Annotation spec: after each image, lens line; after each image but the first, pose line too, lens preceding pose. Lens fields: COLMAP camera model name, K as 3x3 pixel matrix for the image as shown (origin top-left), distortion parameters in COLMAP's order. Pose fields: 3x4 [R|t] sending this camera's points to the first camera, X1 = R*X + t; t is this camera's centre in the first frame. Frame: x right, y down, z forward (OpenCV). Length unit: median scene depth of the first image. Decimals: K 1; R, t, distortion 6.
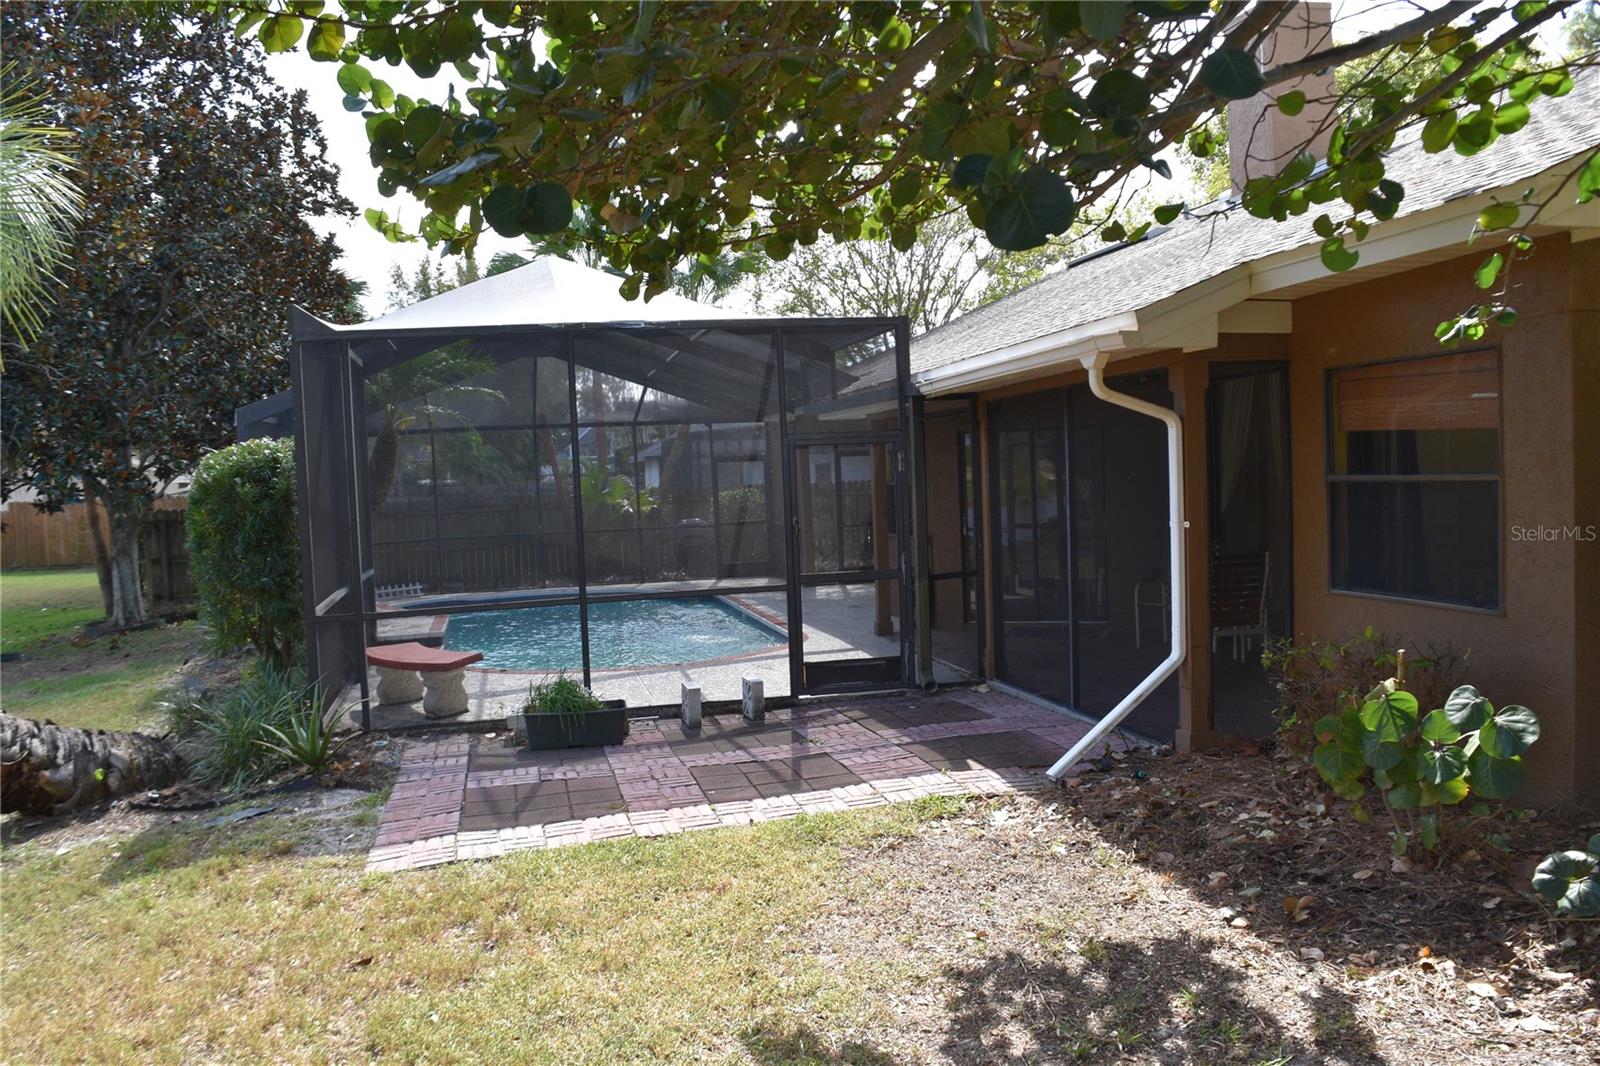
lens RADIAL K [[1251.7, 0, 781.8], [0, 1251.7, 552.1], [0, 0, 1]] dist [-0.097800, 0.020870]
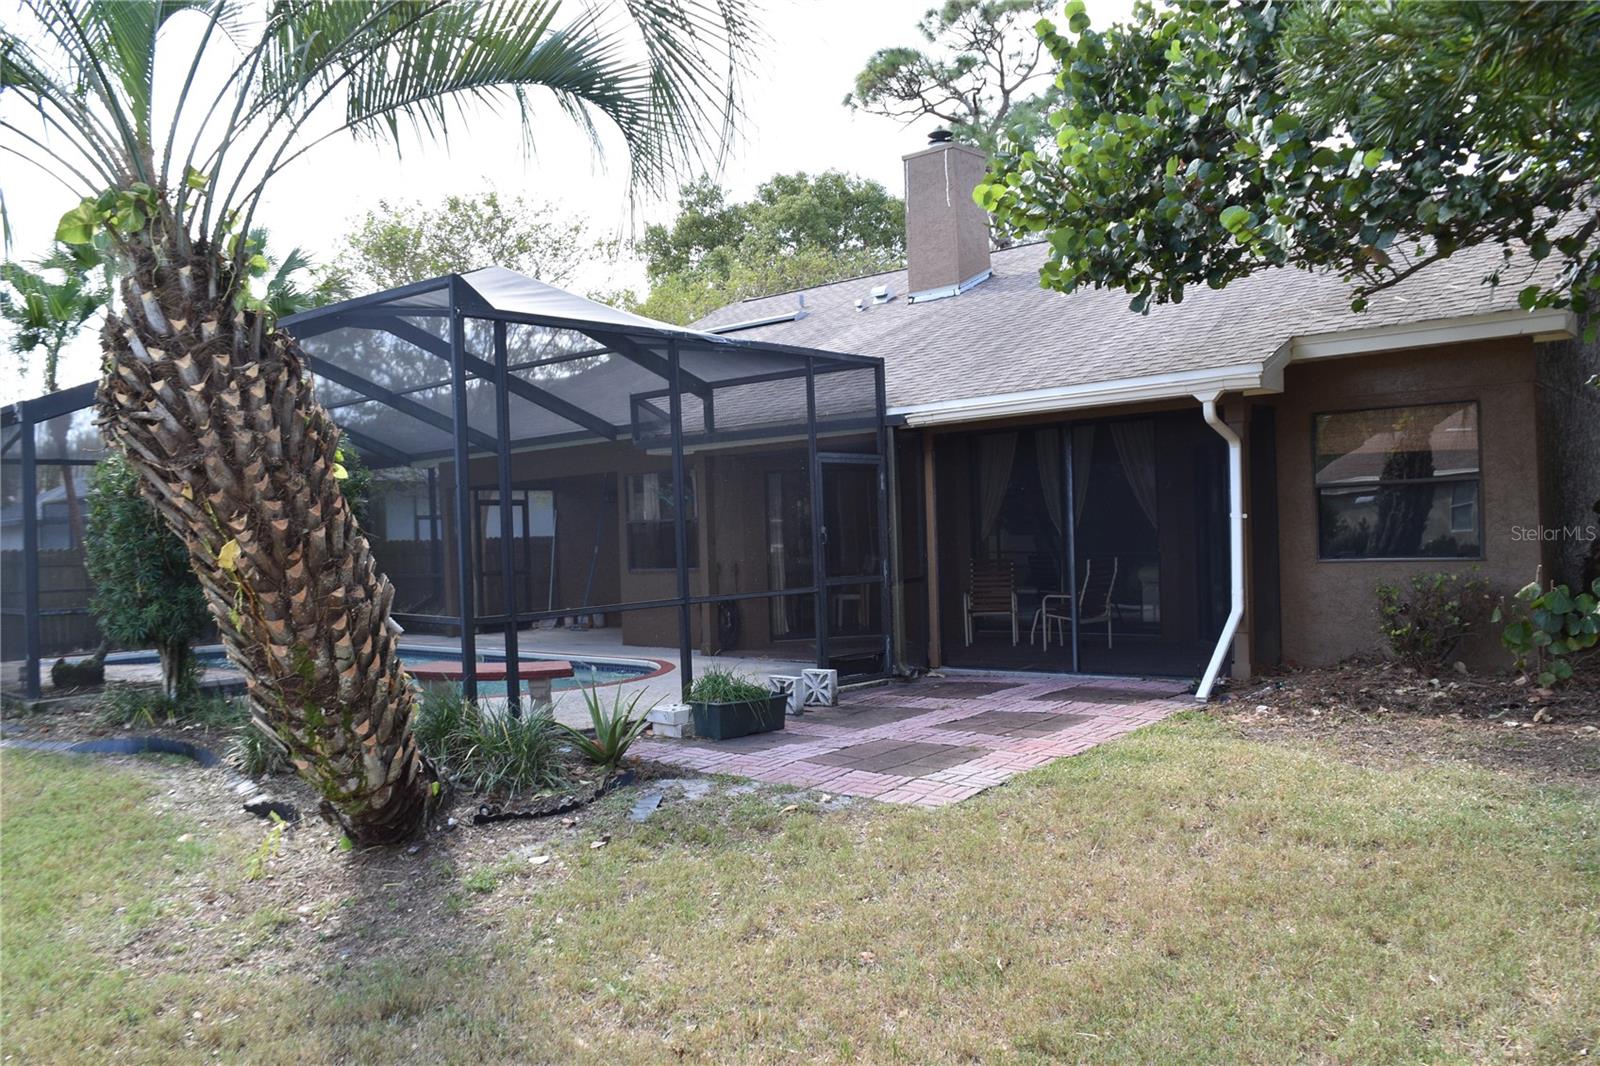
lens RADIAL K [[1251.7, 0, 781.8], [0, 1251.7, 552.1], [0, 0, 1]] dist [-0.097800, 0.020870]
pose [[0.781556, 0.013450, 0.623689, -0.981065], [0.034113, 0.997350, -0.064255, 0.092346], [-0.622901, 0.071495, 0.779027, 0.218554]]
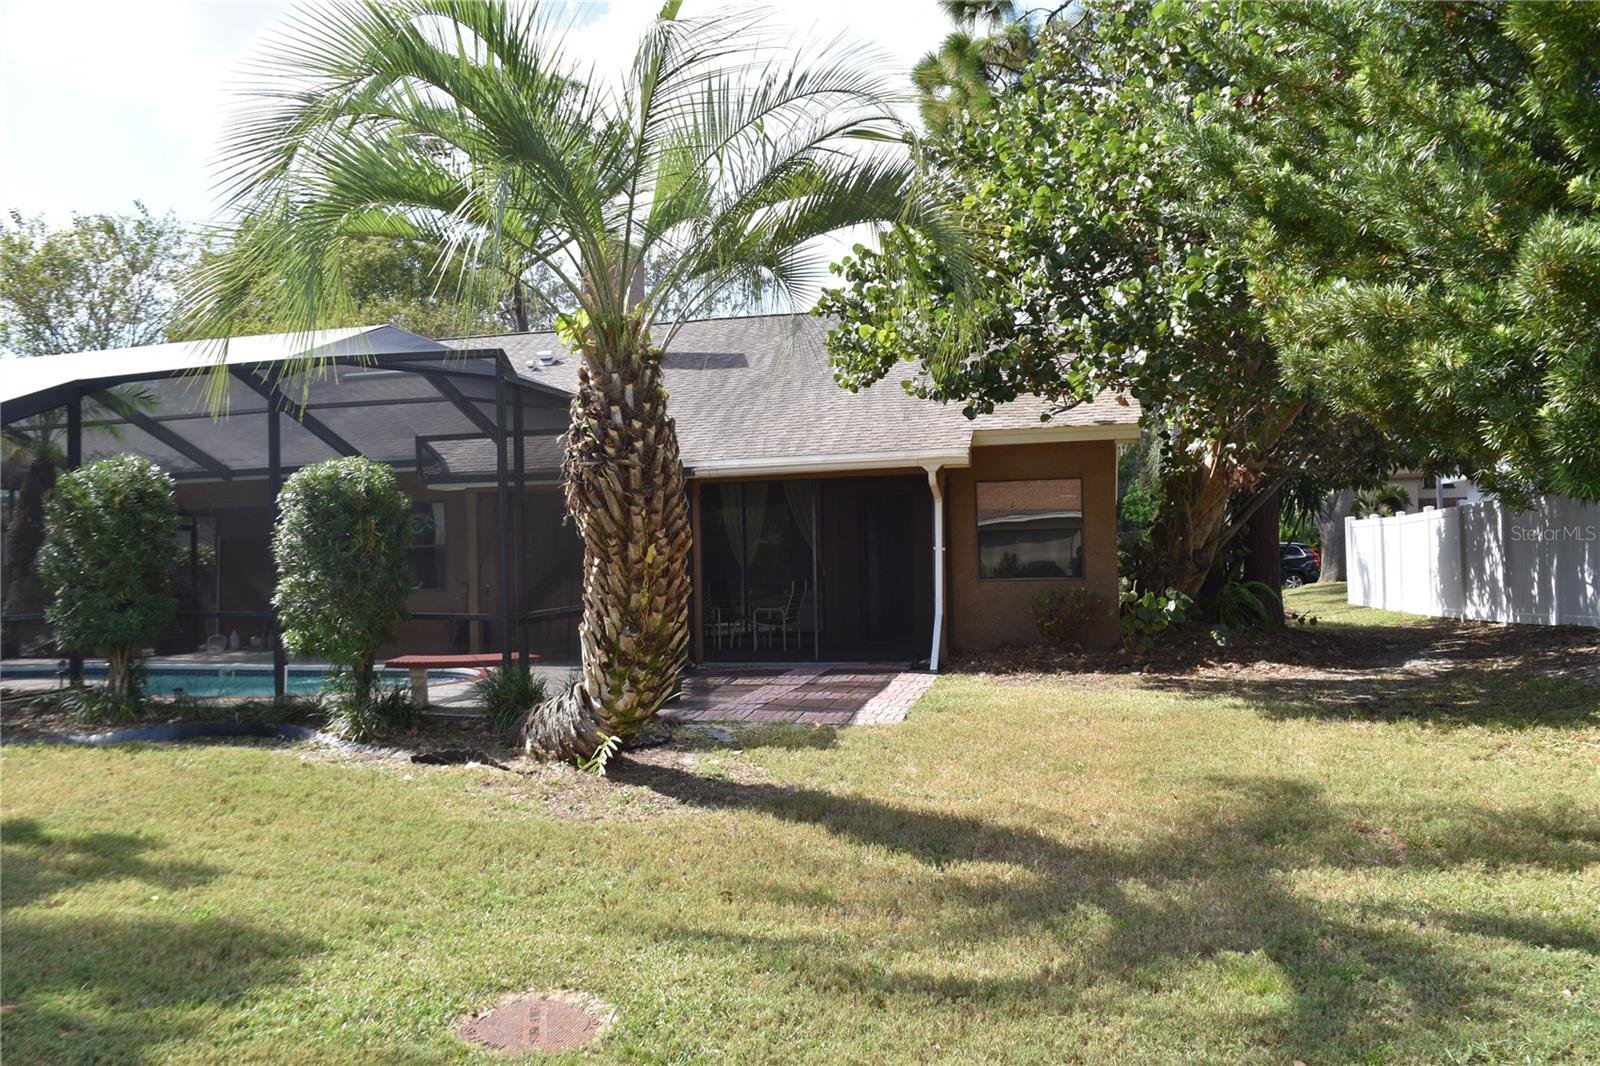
lens RADIAL K [[1251.7, 0, 781.8], [0, 1251.7, 552.1], [0, 0, 1]] dist [-0.097800, 0.020870]
pose [[0.394981, 0.045763, 0.917549, -1.742928], [0.057626, 0.995558, -0.074460, 0.125488], [-0.916880, 0.082284, 0.390589, 0.413303]]
